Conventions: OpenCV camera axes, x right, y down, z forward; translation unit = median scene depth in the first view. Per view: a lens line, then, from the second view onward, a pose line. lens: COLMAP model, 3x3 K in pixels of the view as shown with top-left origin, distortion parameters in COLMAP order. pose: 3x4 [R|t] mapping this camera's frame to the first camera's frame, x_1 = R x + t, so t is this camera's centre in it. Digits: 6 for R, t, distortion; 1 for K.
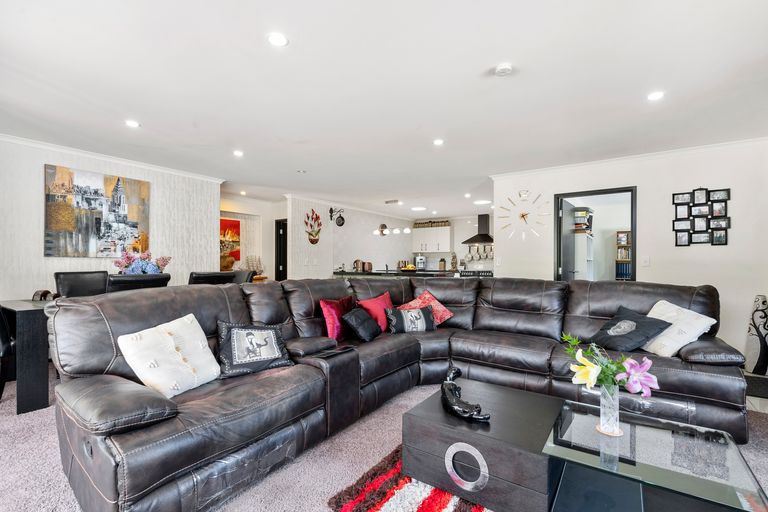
lens RADIAL K [[352.8, 0, 383.3], [0, 352.8, 265.3], [0, 0, 1]] dist [-0.000495, -0.000520]
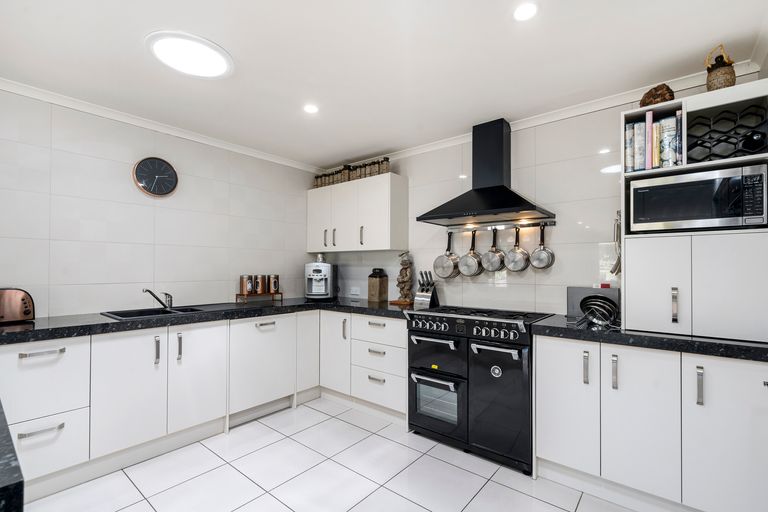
lens RADIAL K [[352.8, 0, 383.3], [0, 352.8, 265.3], [0, 0, 1]] dist [-0.000495, -0.000520]
pose [[0.997098, 0.001964, -0.076109, 0.253762], [-0.002878, 0.999925, -0.011910, -0.023249], [0.076080, 0.012094, 0.997028, 0.817267]]
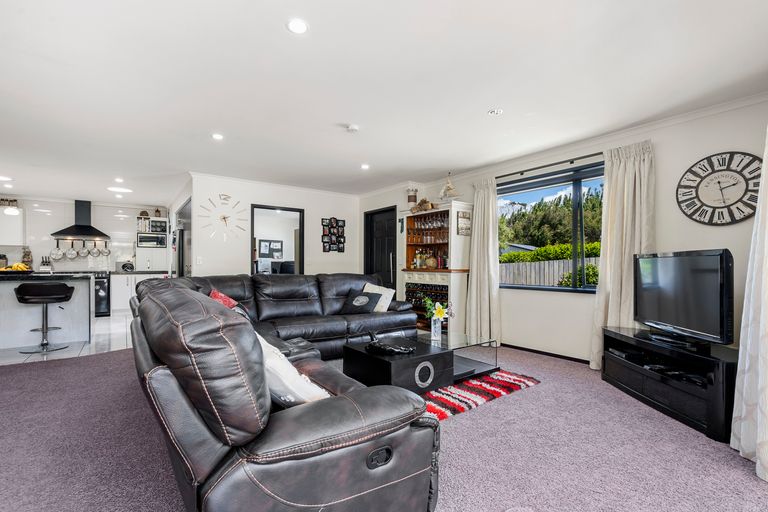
lens RADIAL K [[352.8, 0, 383.3], [0, 352.8, 265.3], [0, 0, 1]] dist [-0.000495, -0.000520]
pose [[0.312152, -0.003291, 0.950027, -0.306388], [0.004084, 0.999989, 0.002122, 0.002691], [-0.950024, 0.003217, 0.312162, 0.128742]]
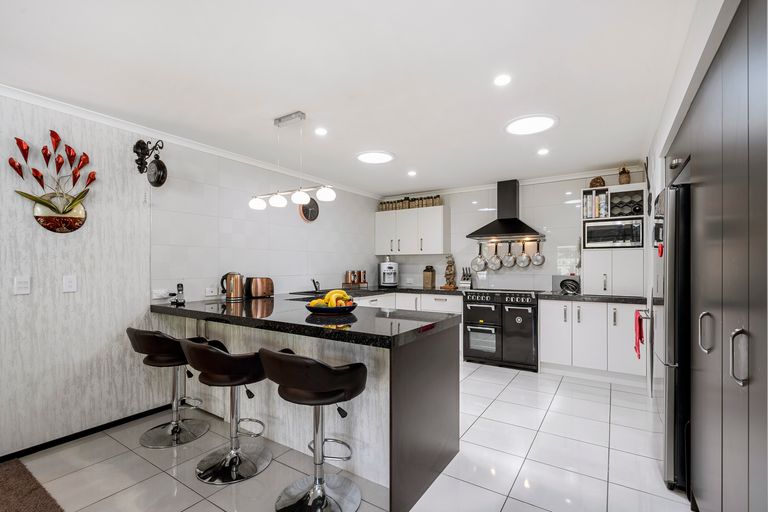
lens RADIAL K [[352.8, 0, 383.3], [0, 352.8, 265.3], [0, 0, 1]] dist [-0.000495, -0.000520]
pose [[0.999485, -0.001918, 0.032031, 0.100478], [0.002069, 0.999987, -0.004681, -0.022633], [-0.032021, 0.004745, 0.999476, 0.578620]]
